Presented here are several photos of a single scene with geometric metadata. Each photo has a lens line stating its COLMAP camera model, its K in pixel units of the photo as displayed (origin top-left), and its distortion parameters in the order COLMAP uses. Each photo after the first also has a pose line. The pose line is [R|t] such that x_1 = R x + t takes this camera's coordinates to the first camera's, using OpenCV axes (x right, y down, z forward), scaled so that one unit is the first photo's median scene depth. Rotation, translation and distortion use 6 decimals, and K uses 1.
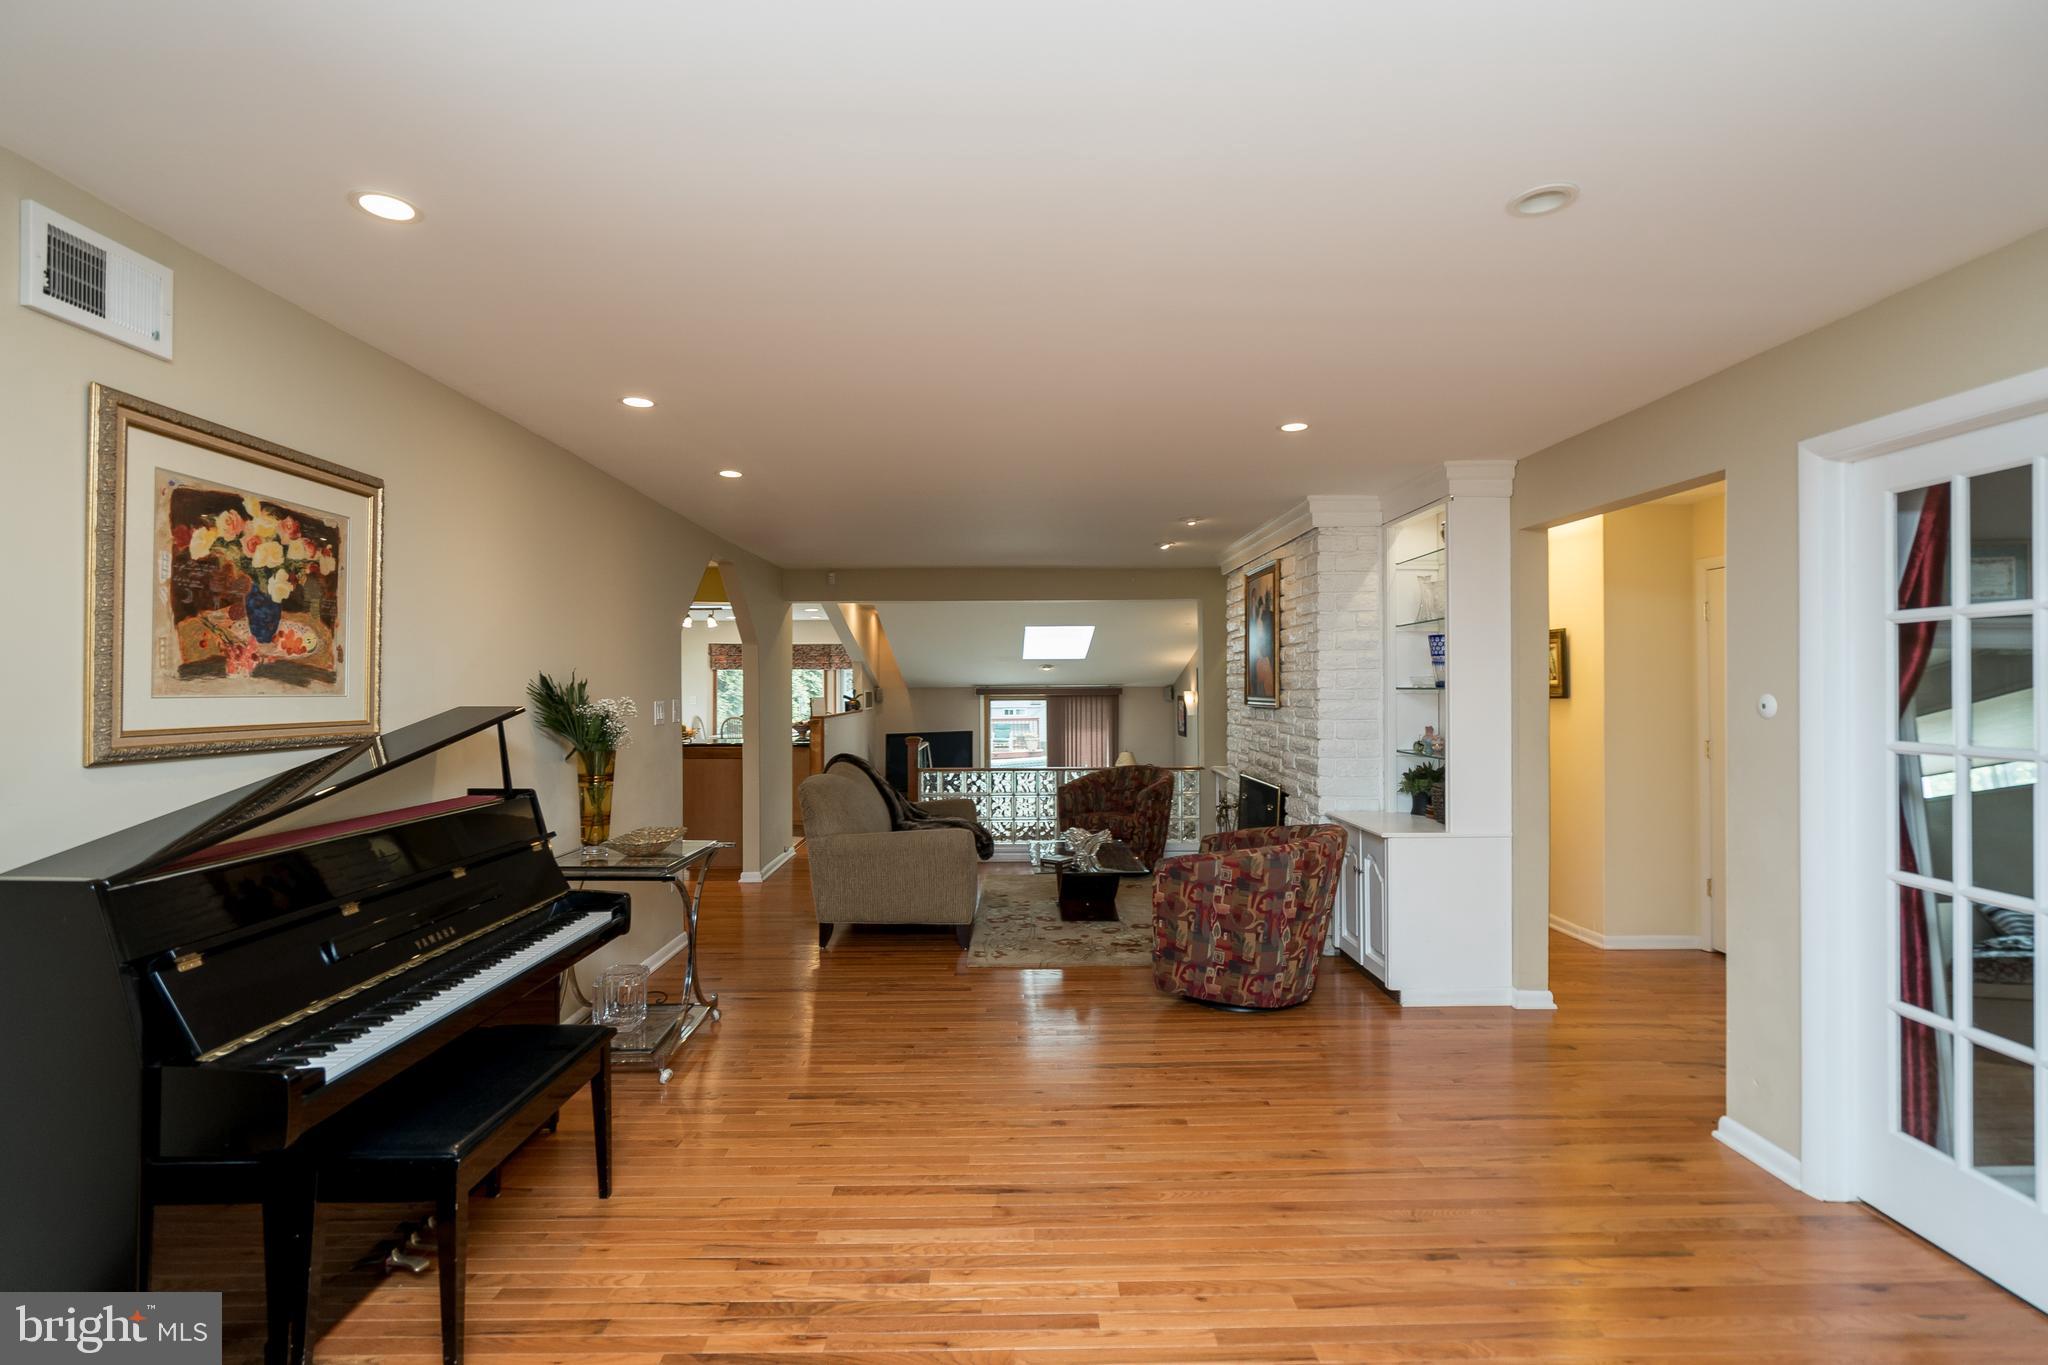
lens RADIAL K [[947.7, 0, 1025.5], [0, 947.7, 674.0], [0, 0, 1]] dist [0.000248, 0.000579]
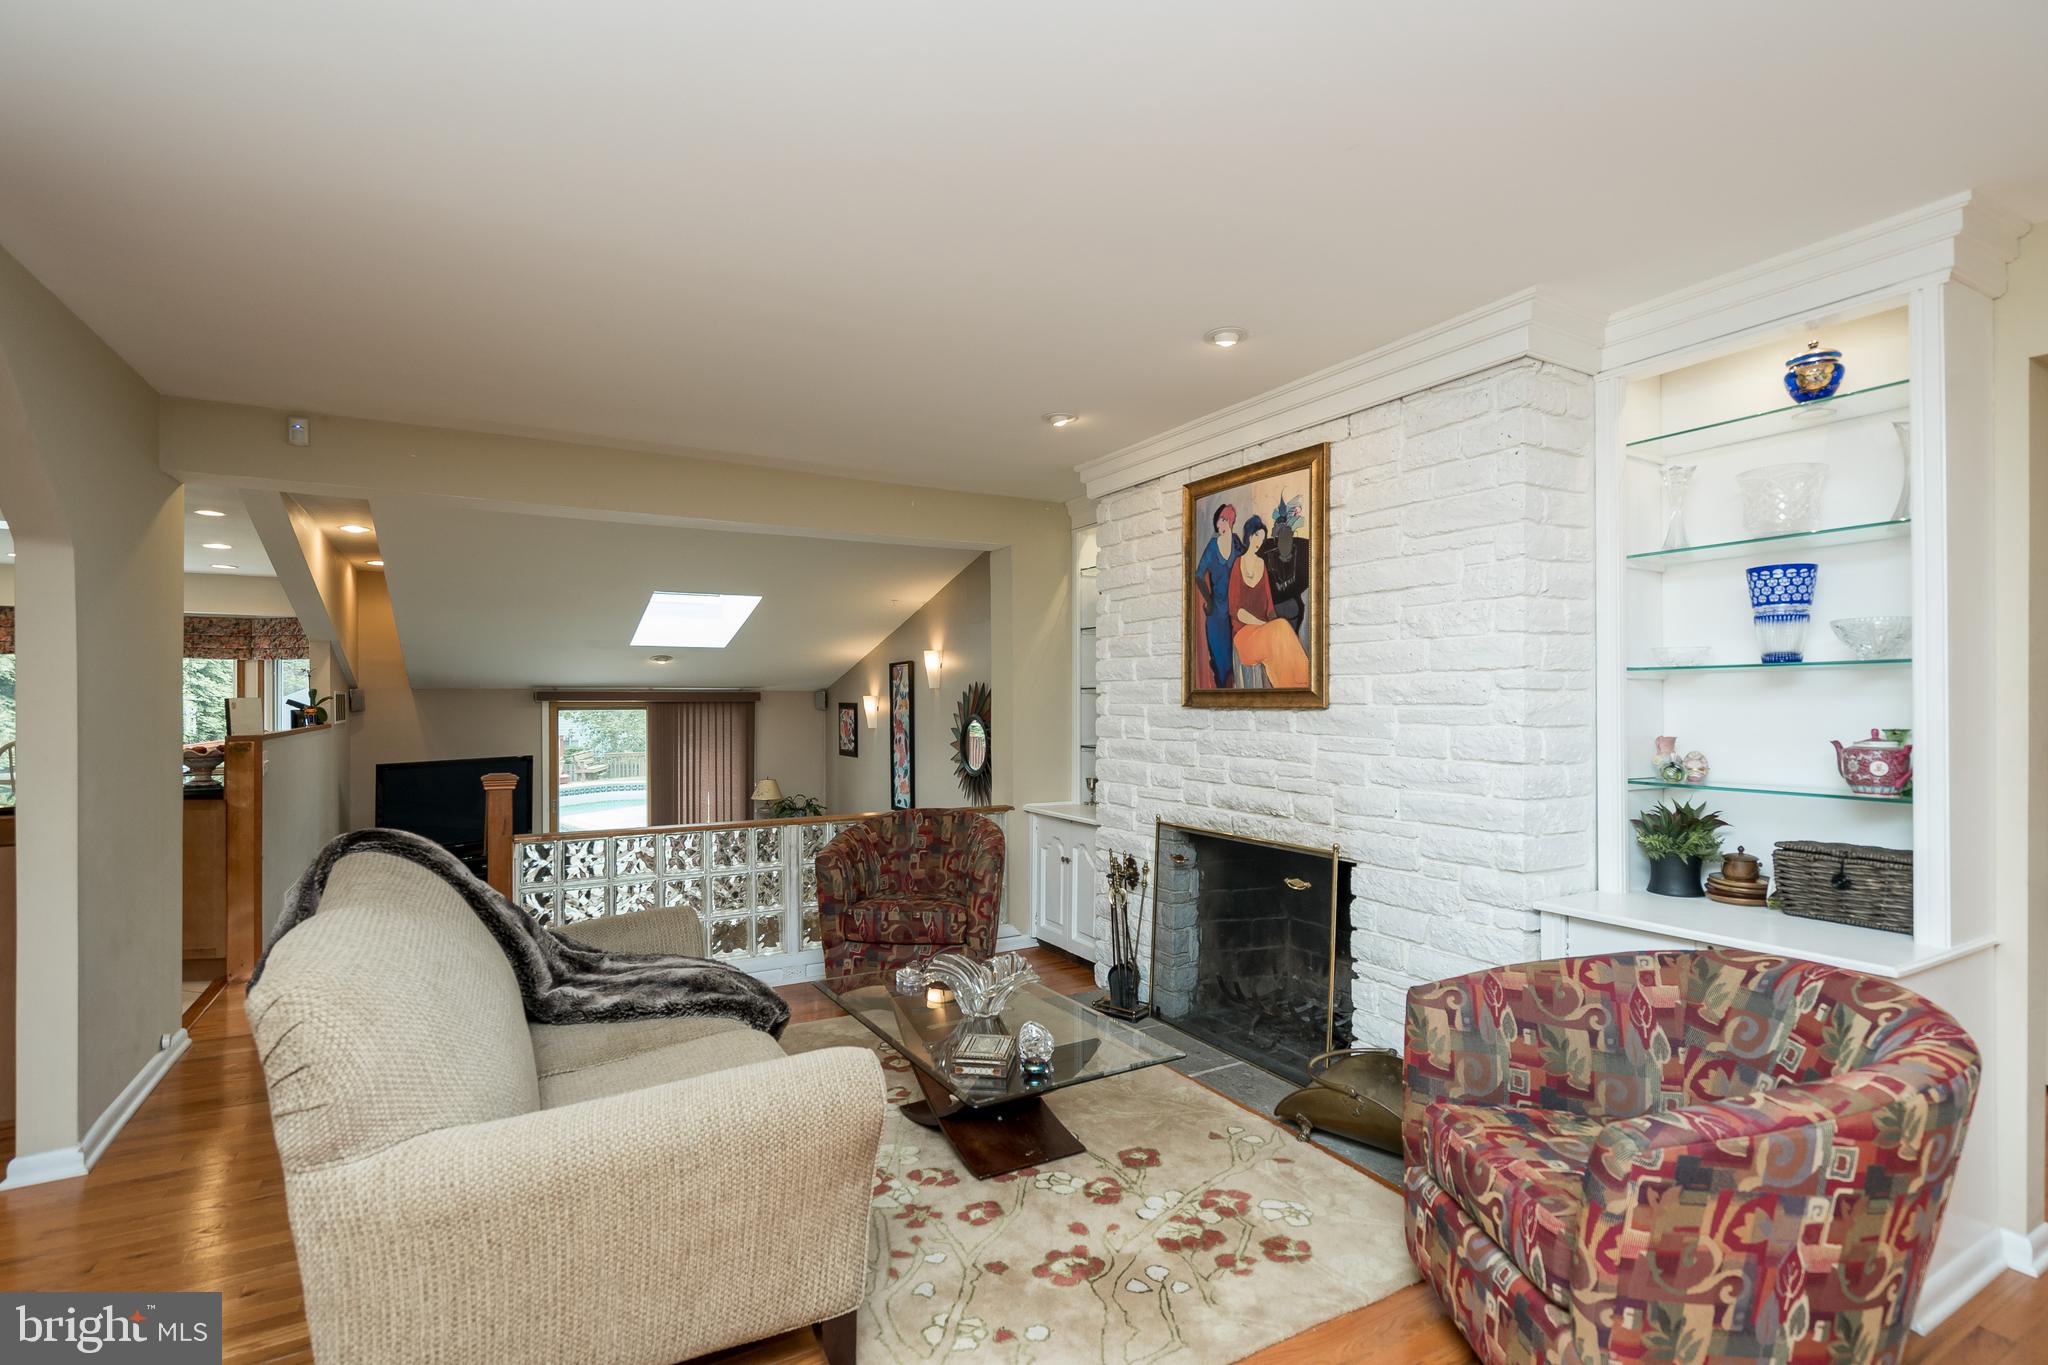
lens RADIAL K [[940.2, 0, 1017.6], [0, 940.2, 693.9], [0, 0, 1]] dist [-0.002718, -0.000016]
pose [[0.877886, 0.006141, 0.478830, -0.115606], [-0.008398, 0.999961, 0.002573, 0.020528], [-0.478796, -0.006280, 0.877904, 0.434922]]
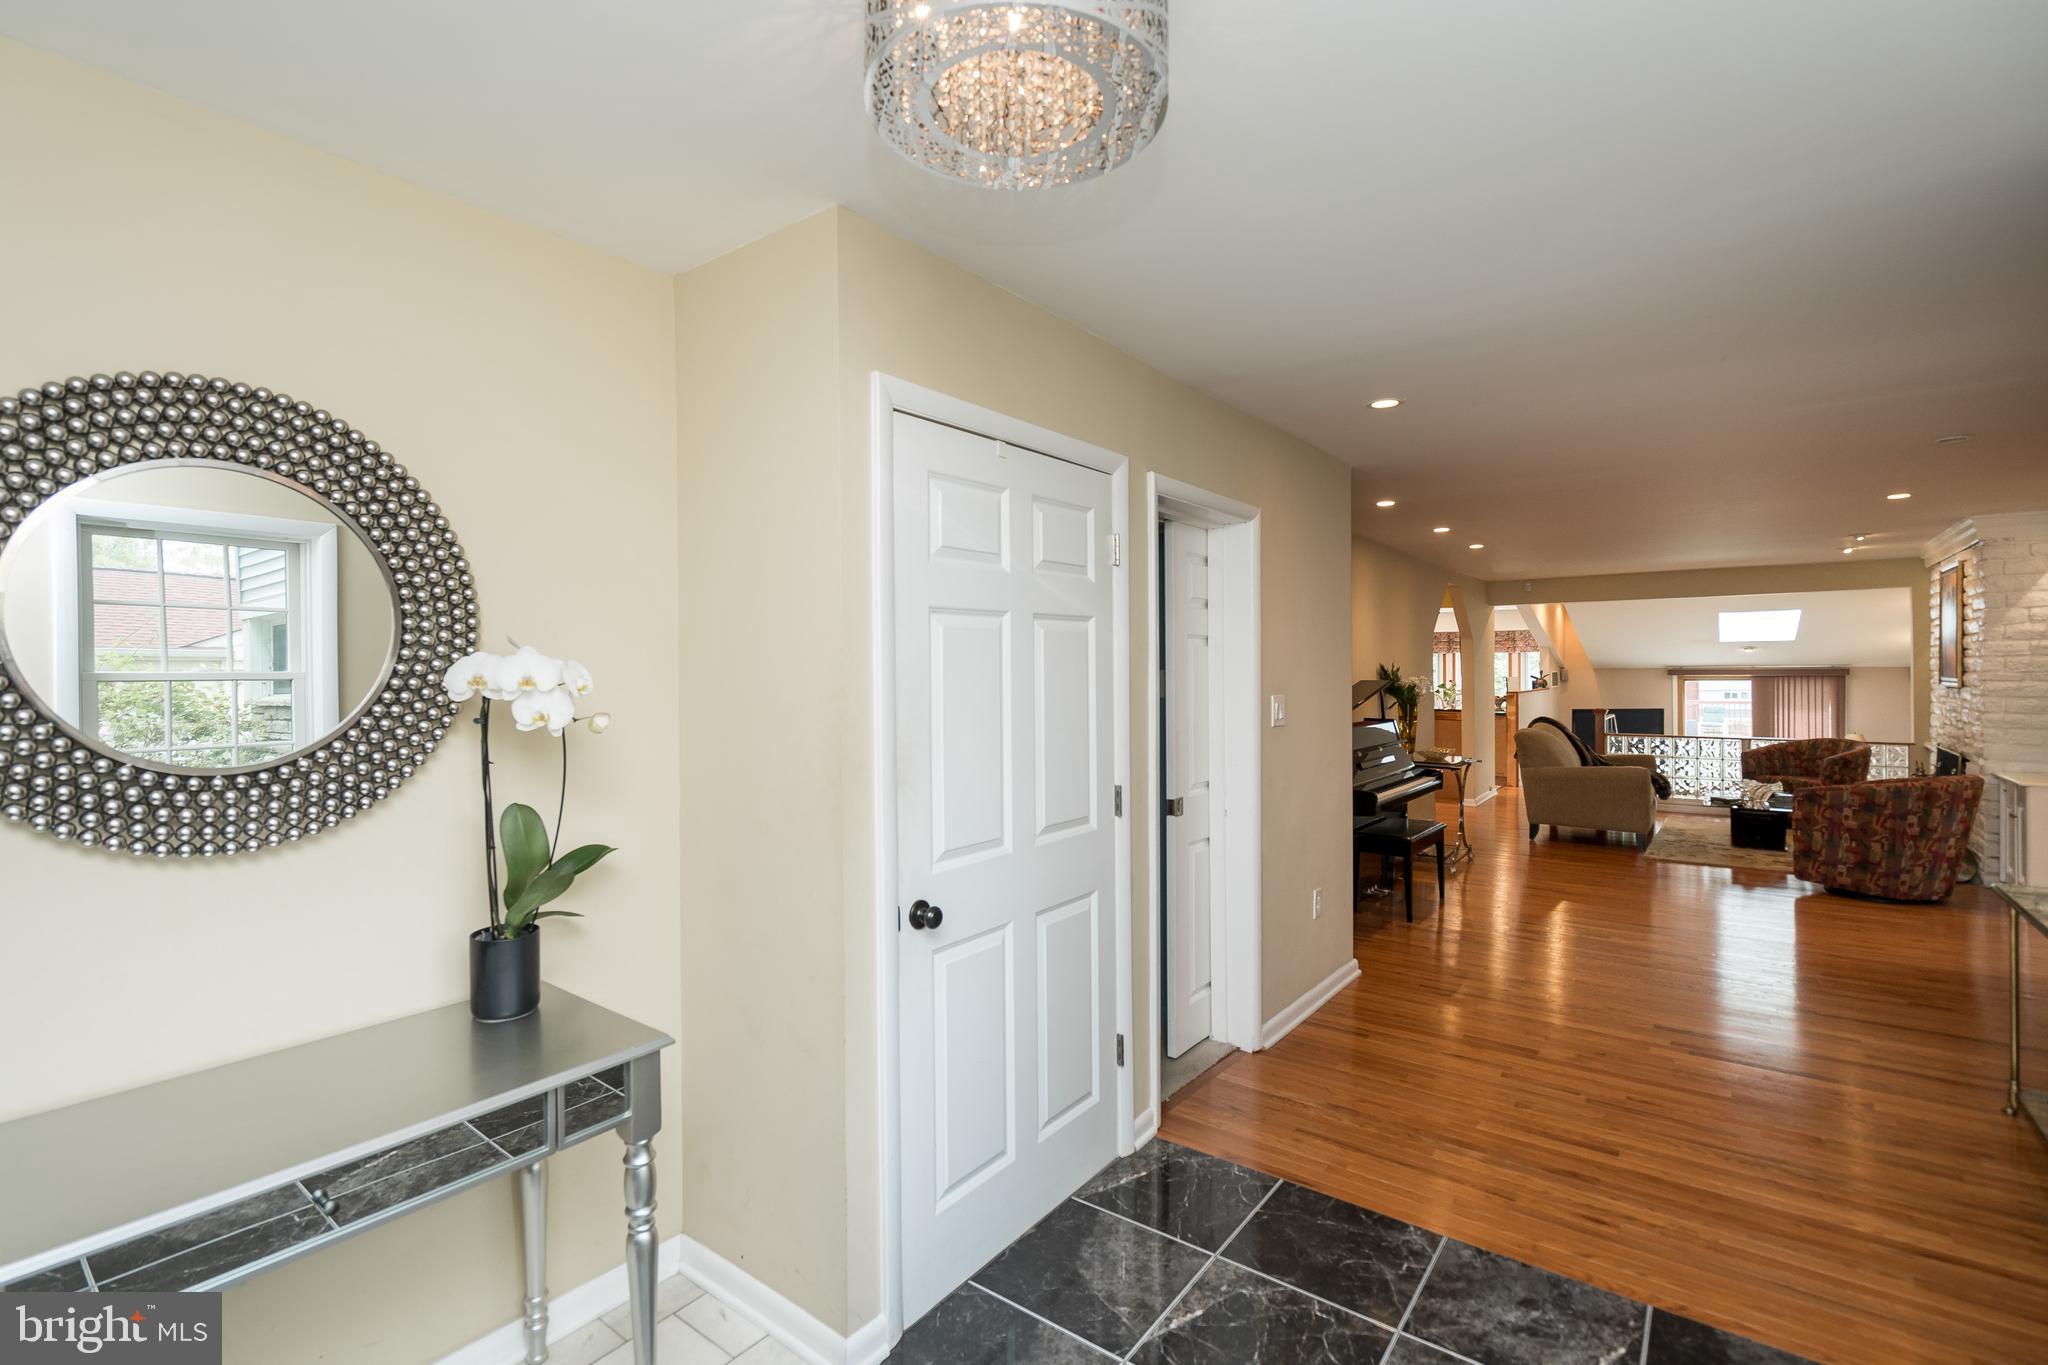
lens RADIAL K [[947.7, 0, 1025.5], [0, 947.7, 674.0], [0, 0, 1]] dist [0.000248, 0.000579]
pose [[0.788697, 0.001841, -0.614779, 0.054050], [0.011808, 0.999766, 0.018142, -0.011470], [0.614668, -0.021568, 0.788491, -0.469463]]
